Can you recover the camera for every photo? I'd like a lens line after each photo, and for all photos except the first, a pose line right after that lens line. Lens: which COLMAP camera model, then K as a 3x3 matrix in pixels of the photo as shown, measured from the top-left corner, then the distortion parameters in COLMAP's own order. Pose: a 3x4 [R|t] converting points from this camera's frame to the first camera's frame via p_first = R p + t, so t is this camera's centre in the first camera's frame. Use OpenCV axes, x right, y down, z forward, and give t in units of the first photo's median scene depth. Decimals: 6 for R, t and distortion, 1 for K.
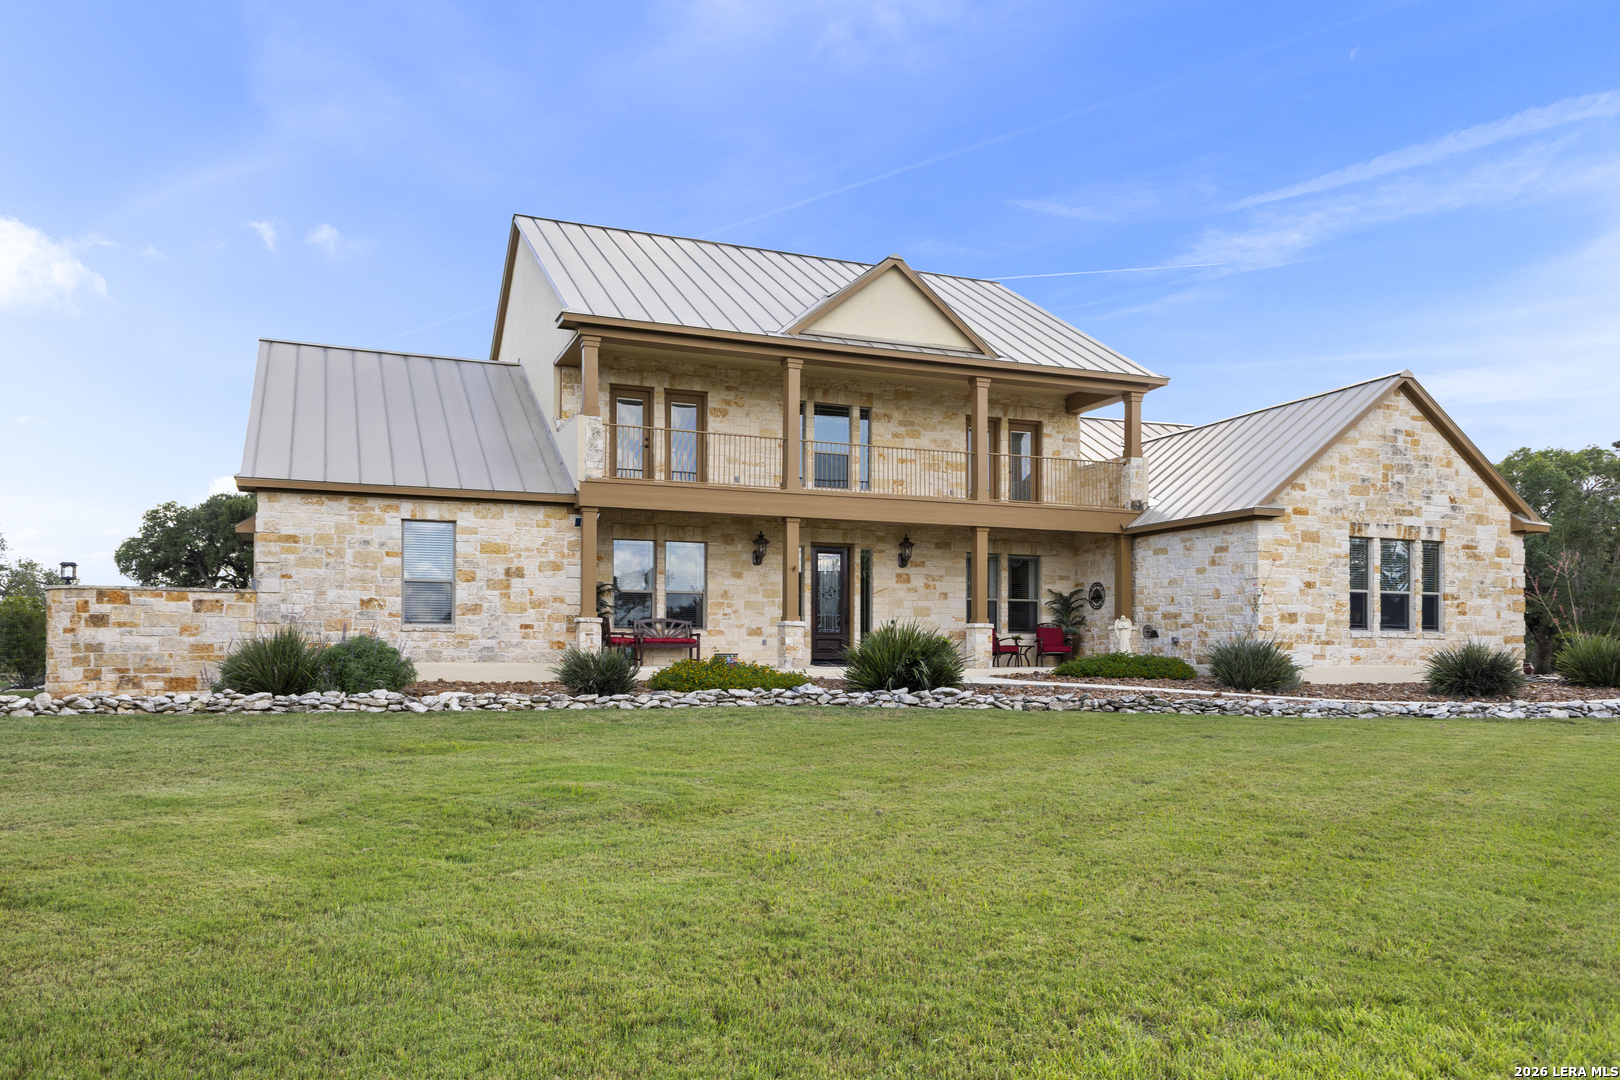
lens RADIAL K [[1188.2, 0, 843.0], [0, 1188.2, 538.5], [0, 0, 1]] dist [0.029618, -0.007826]
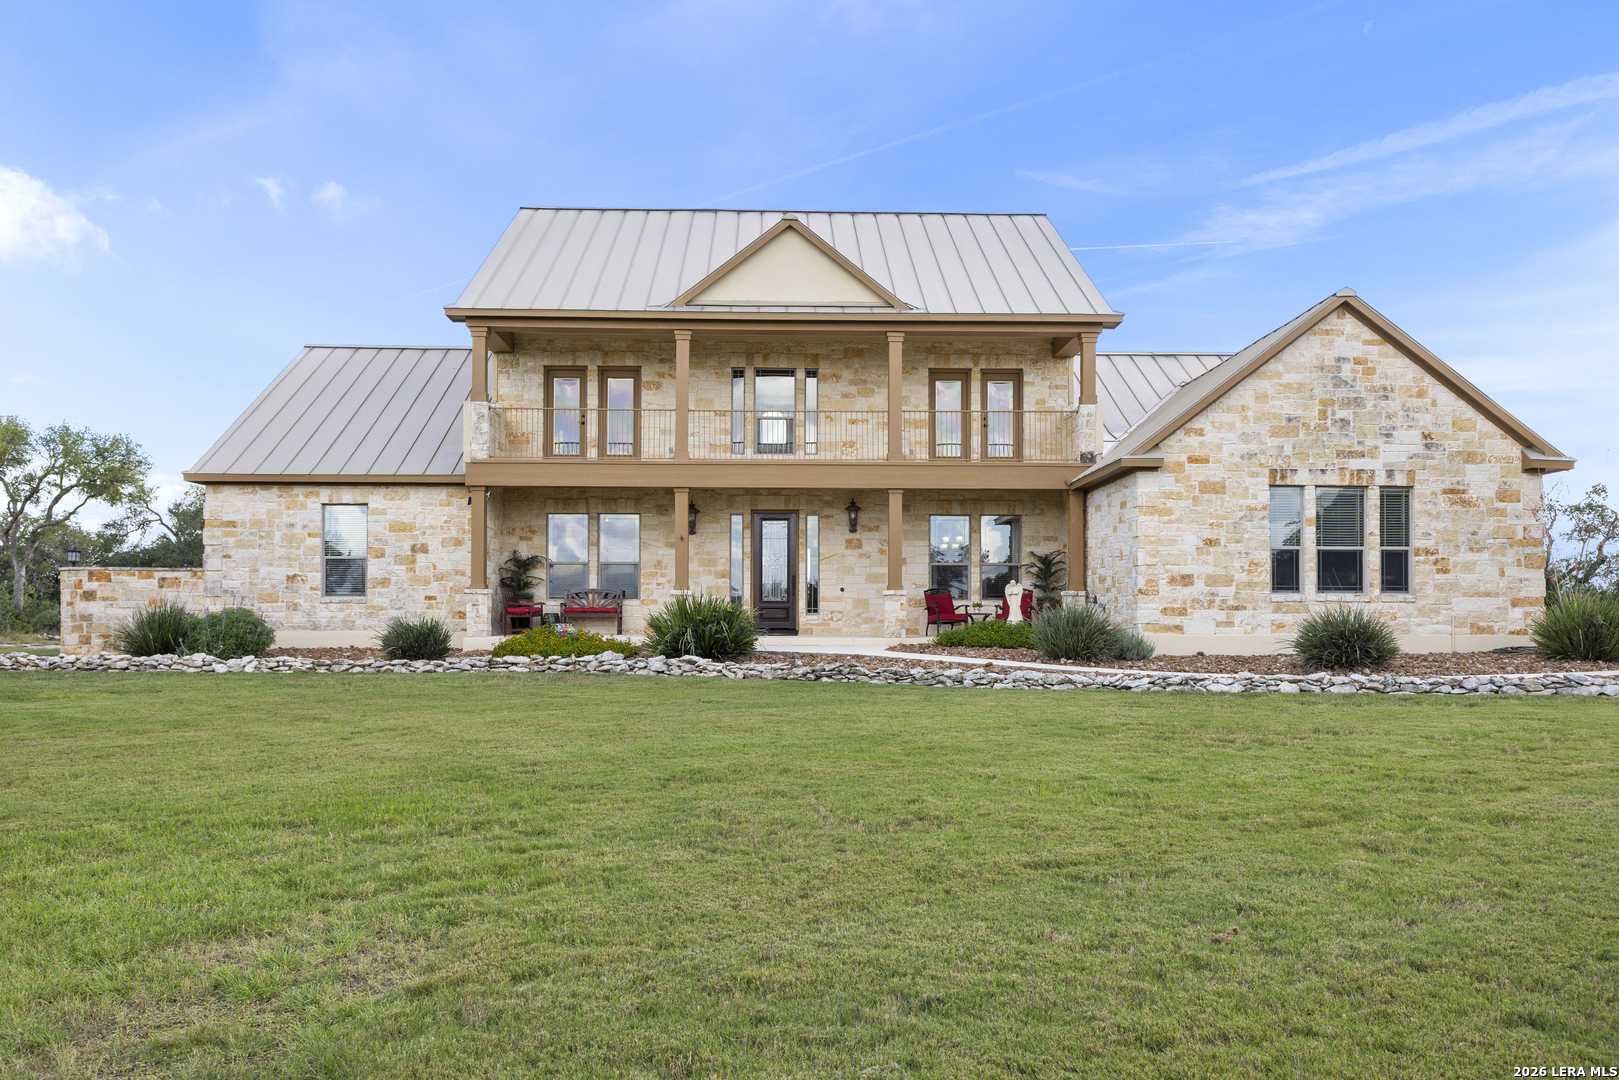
lens RADIAL K [[1335.3, 0, 861.7], [0, 1335.3, 483.5], [0, 0, 1]] dist [0.006162, -0.012733]
pose [[0.939725, -0.037767, -0.339840, 0.477567], [0.034998, 0.999285, -0.014275, 0.000567], [0.340136, 0.001520, 0.940375, -0.014448]]
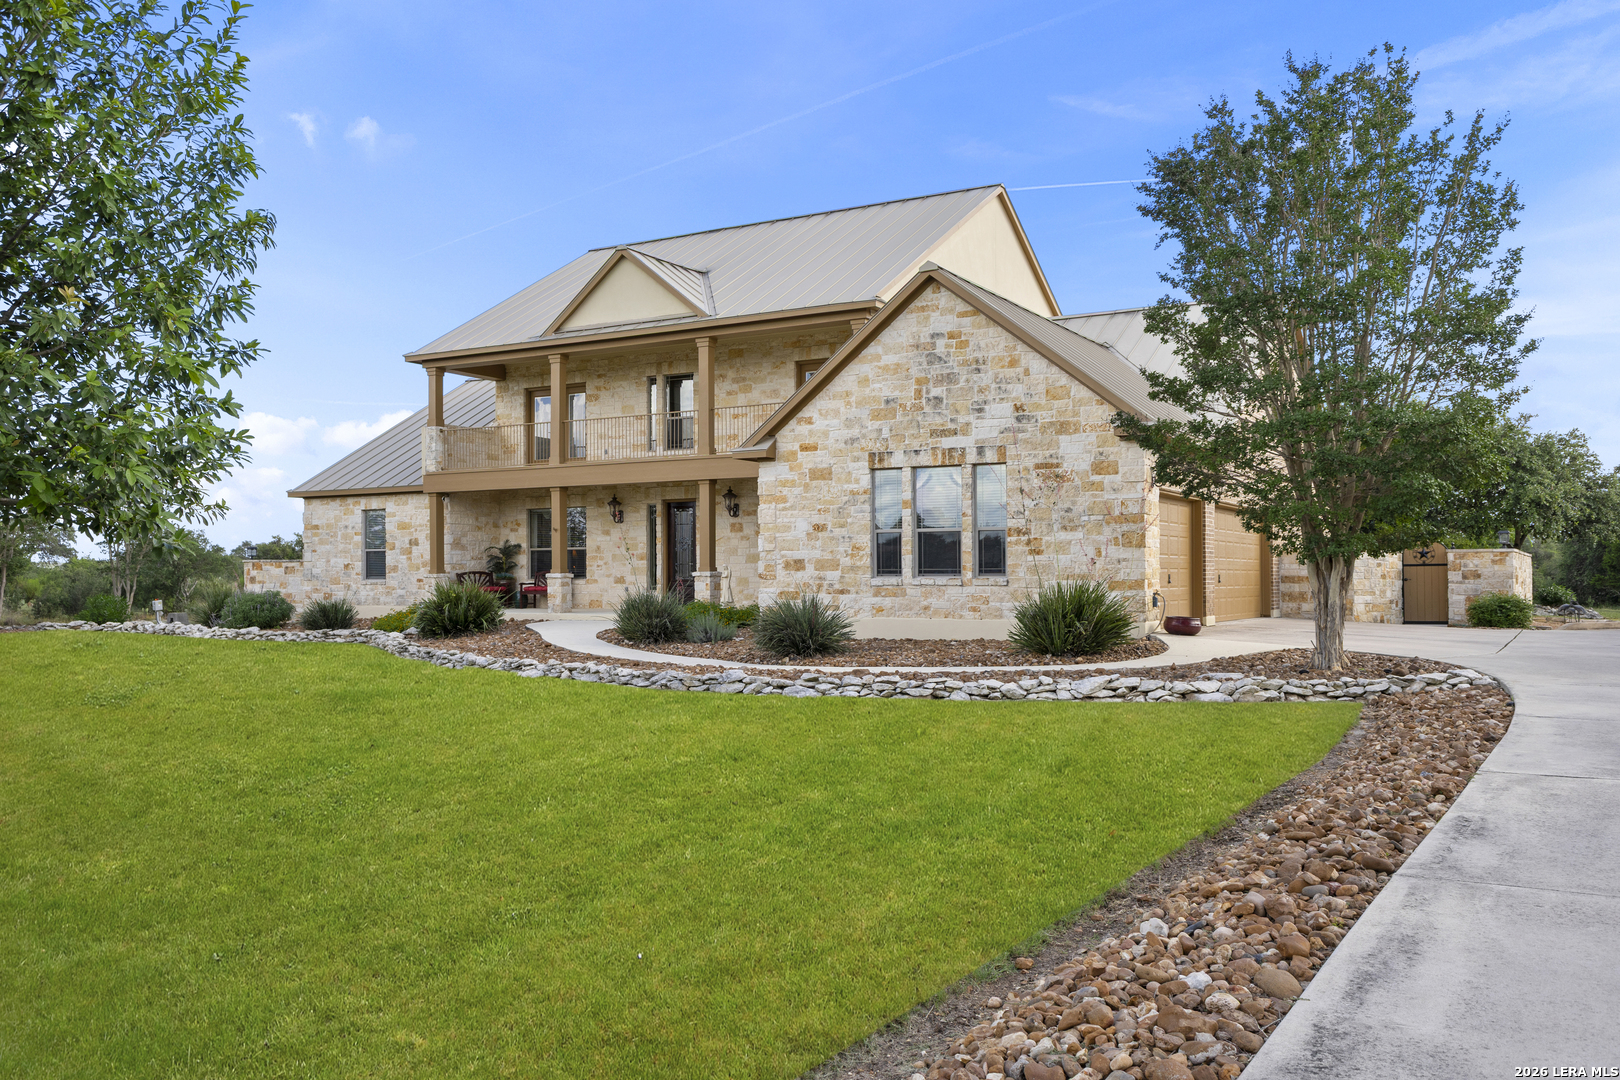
lens RADIAL K [[1336.1, 0, 861.7], [0, 1336.1, 436.8], [0, 0, 1]] dist [0.006162, -0.012733]
pose [[0.618432, -0.087796, -0.780918, 1.186350], [0.083137, 0.995472, -0.046079, 0.019394], [0.781428, -0.036427, 0.622931, 0.392087]]
